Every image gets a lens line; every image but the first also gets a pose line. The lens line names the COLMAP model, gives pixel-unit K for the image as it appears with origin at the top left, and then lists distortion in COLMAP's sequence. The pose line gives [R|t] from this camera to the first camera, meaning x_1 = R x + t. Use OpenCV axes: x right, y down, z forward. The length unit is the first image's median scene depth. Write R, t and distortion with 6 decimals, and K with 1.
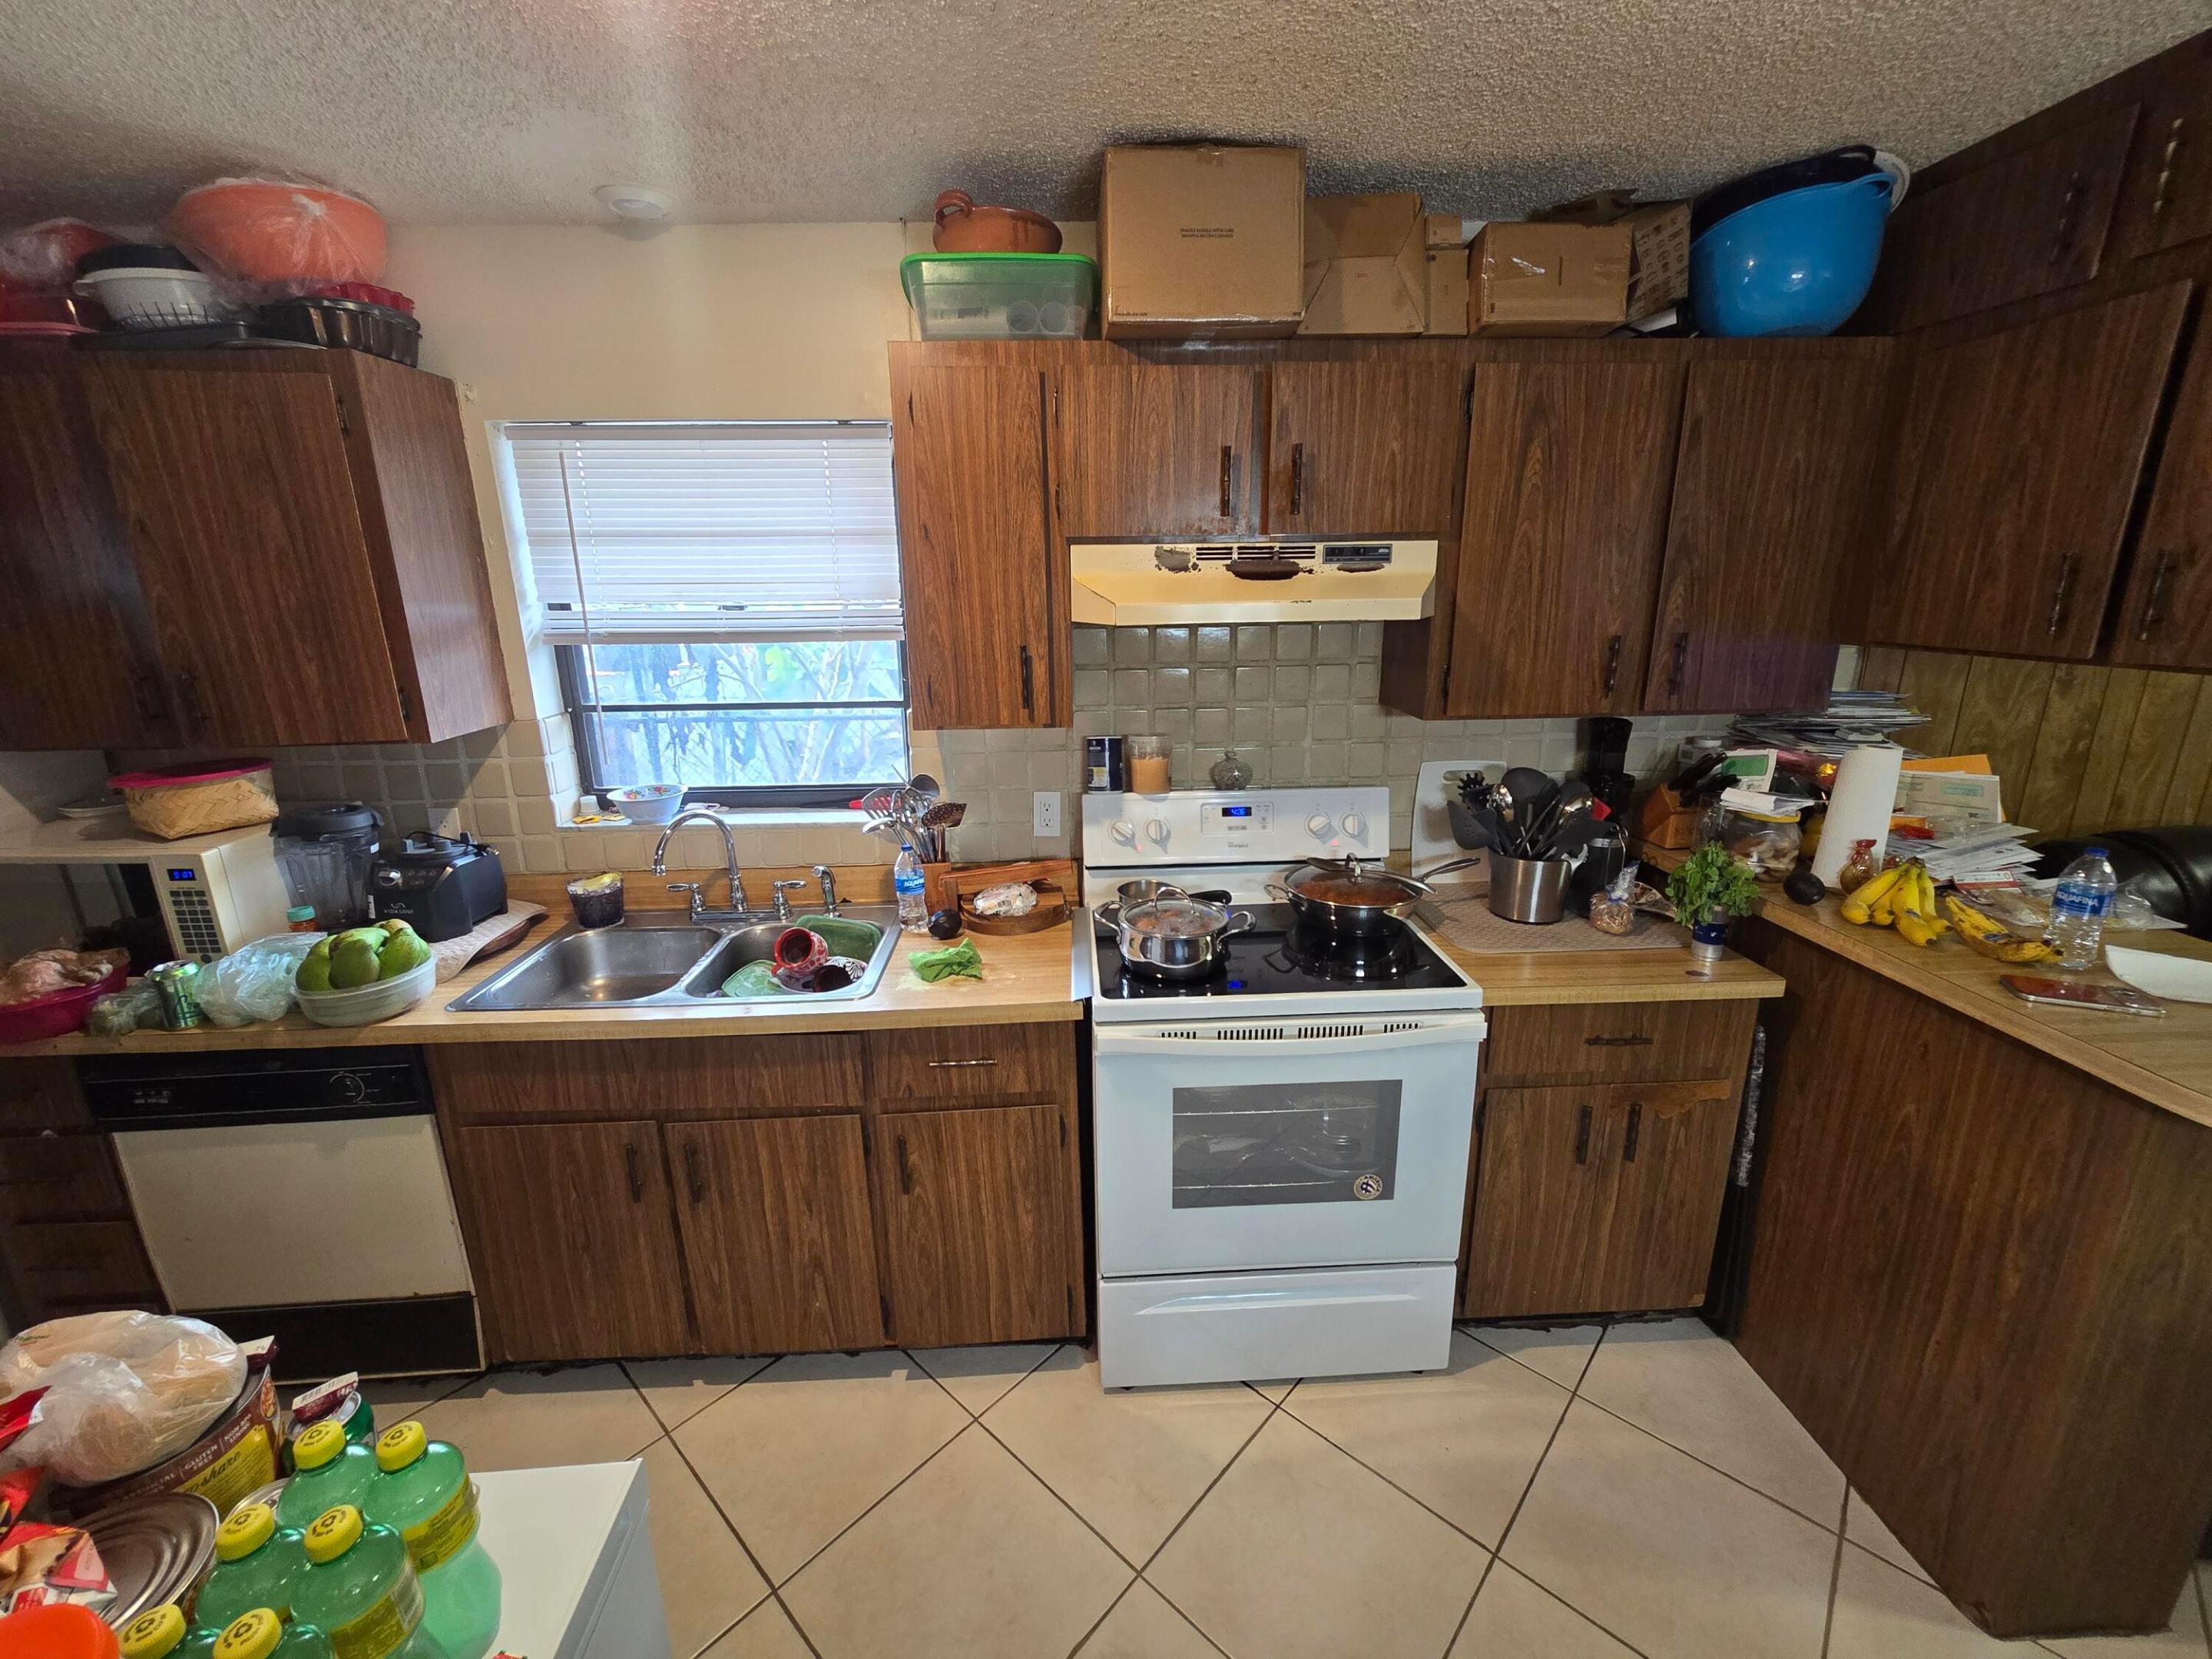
lens RADIAL K [[905.6, 0, 1102.7], [0, 905.6, 814.5], [0, 0, 1]] dist [-0.005752, -0.000518]
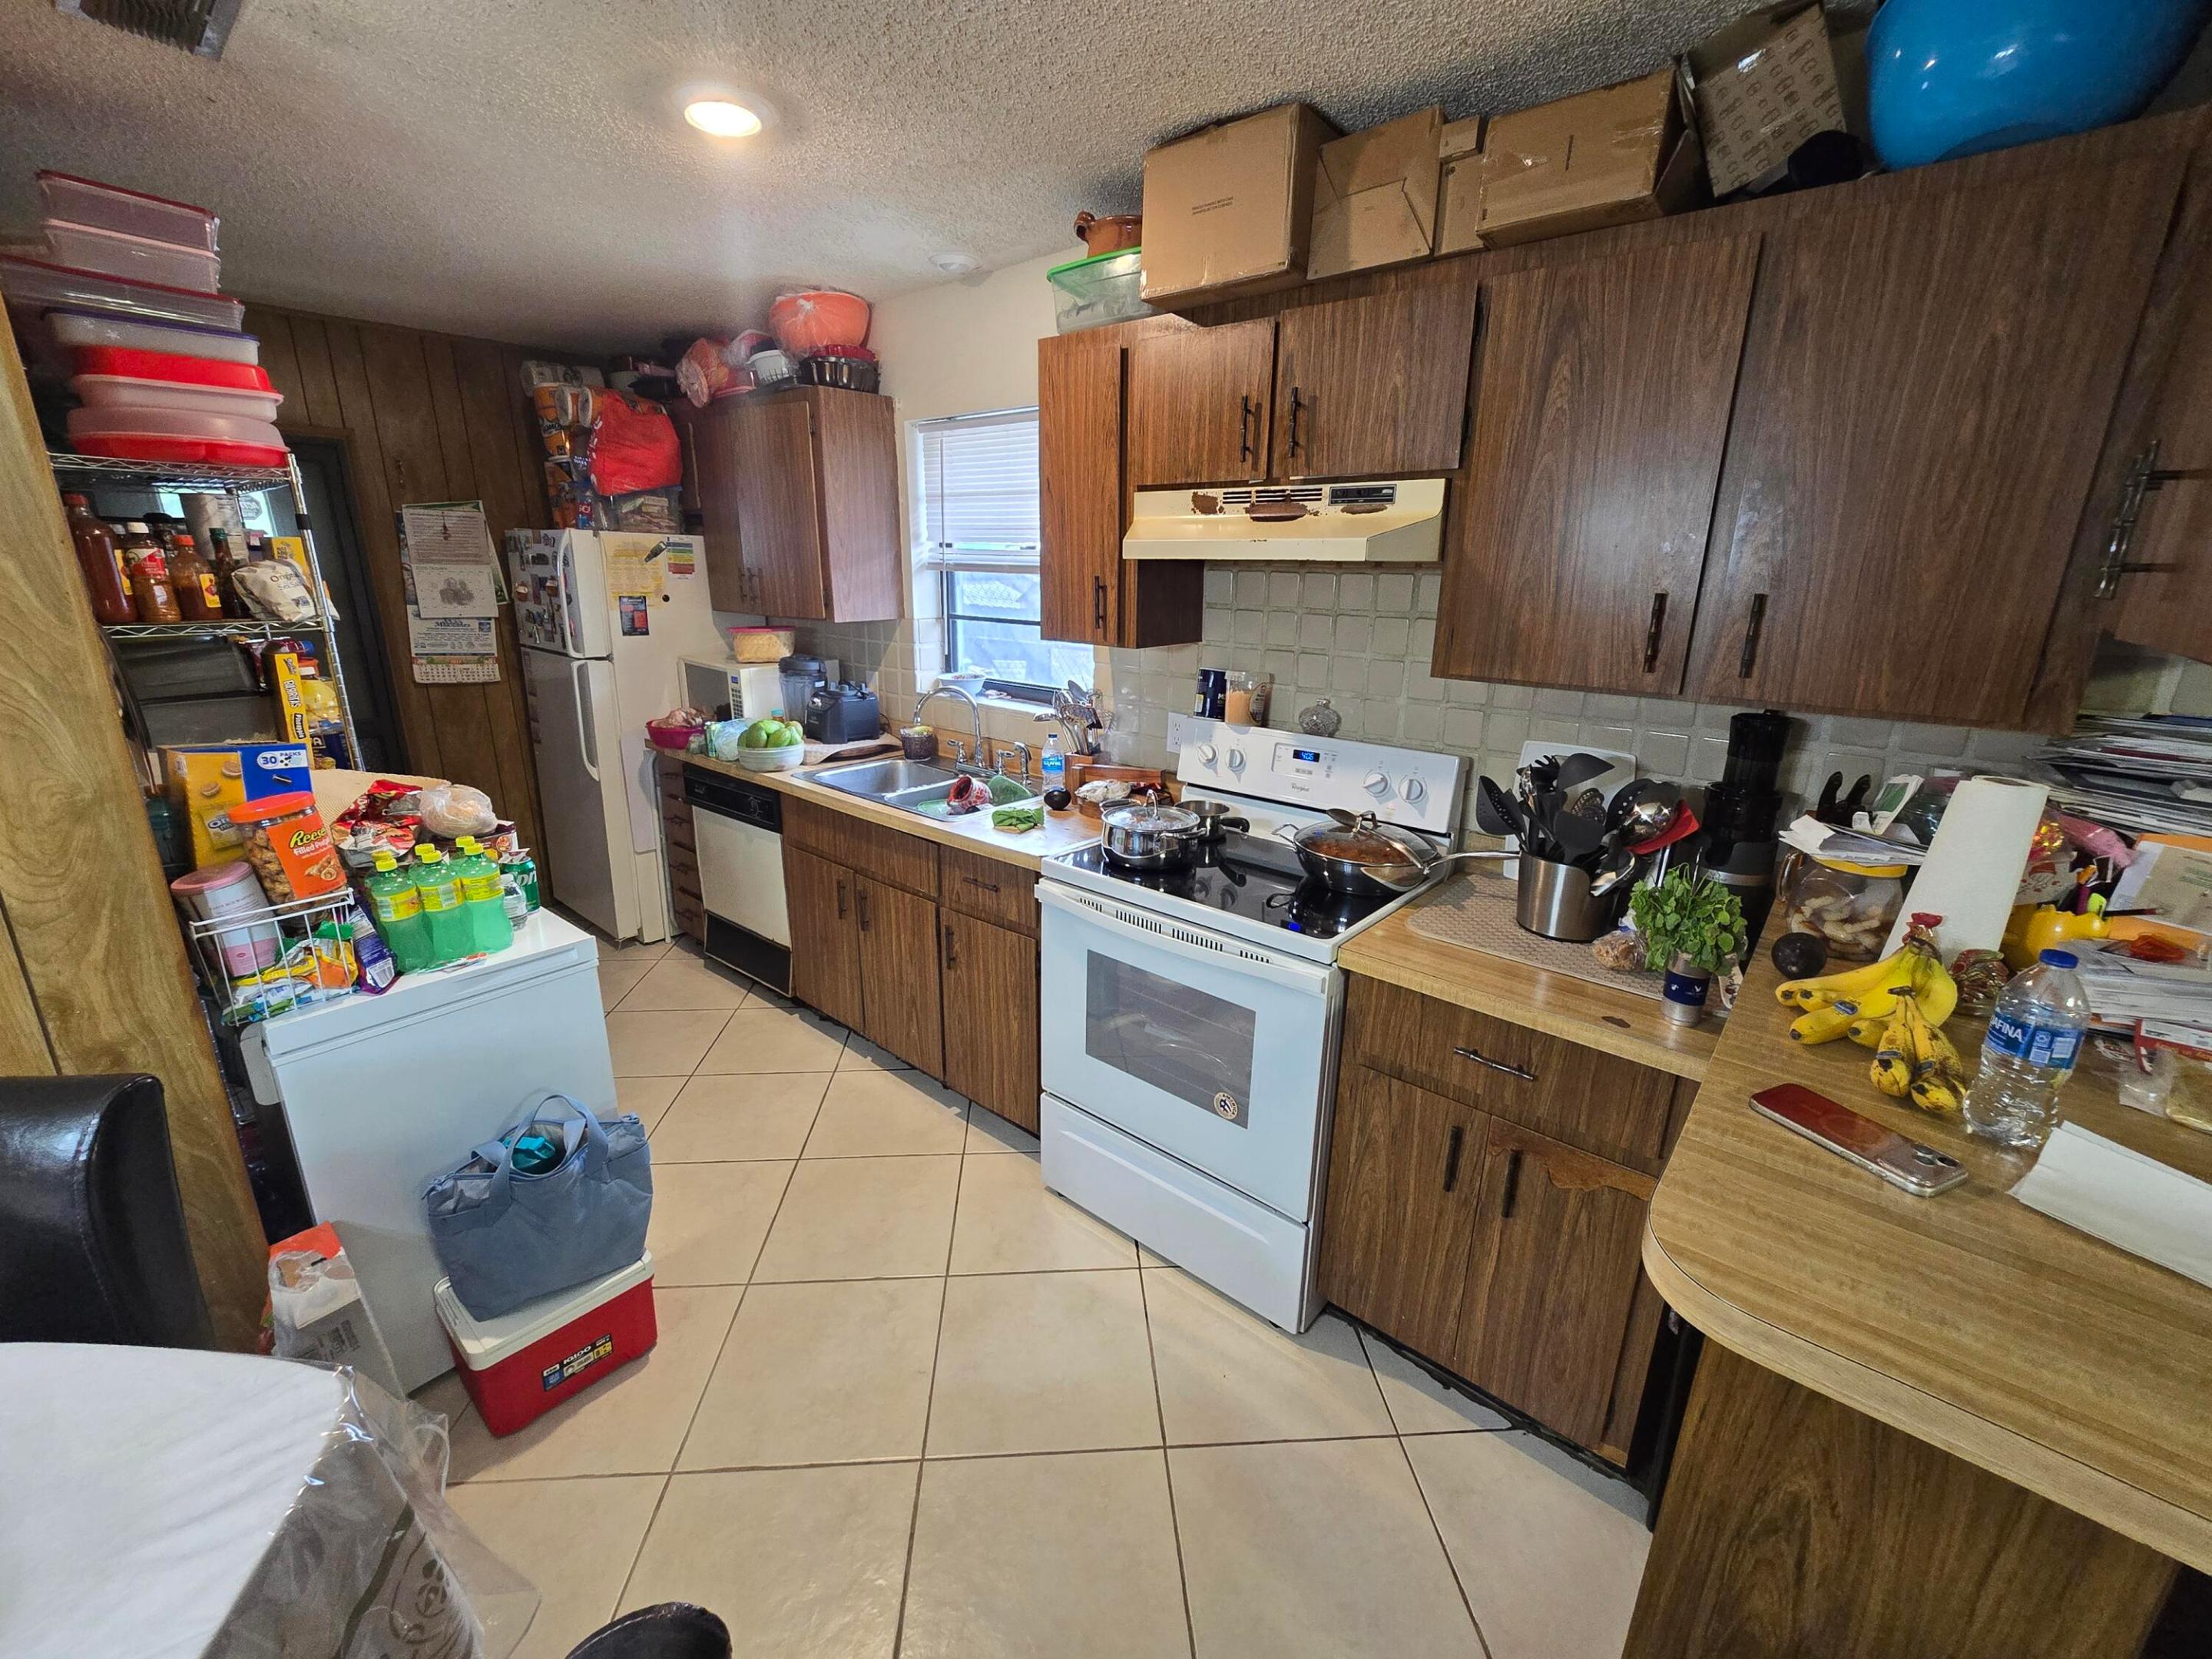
lens RADIAL K [[905.6, 0, 1102.7], [0, 905.6, 814.5], [0, 0, 1]] dist [-0.005752, -0.000518]
pose [[0.729816, 0.209229, -0.650839, 0.789677], [-0.196617, 0.976032, 0.093296, 0.013732], [0.654760, 0.059877, 0.753462, 0.097753]]
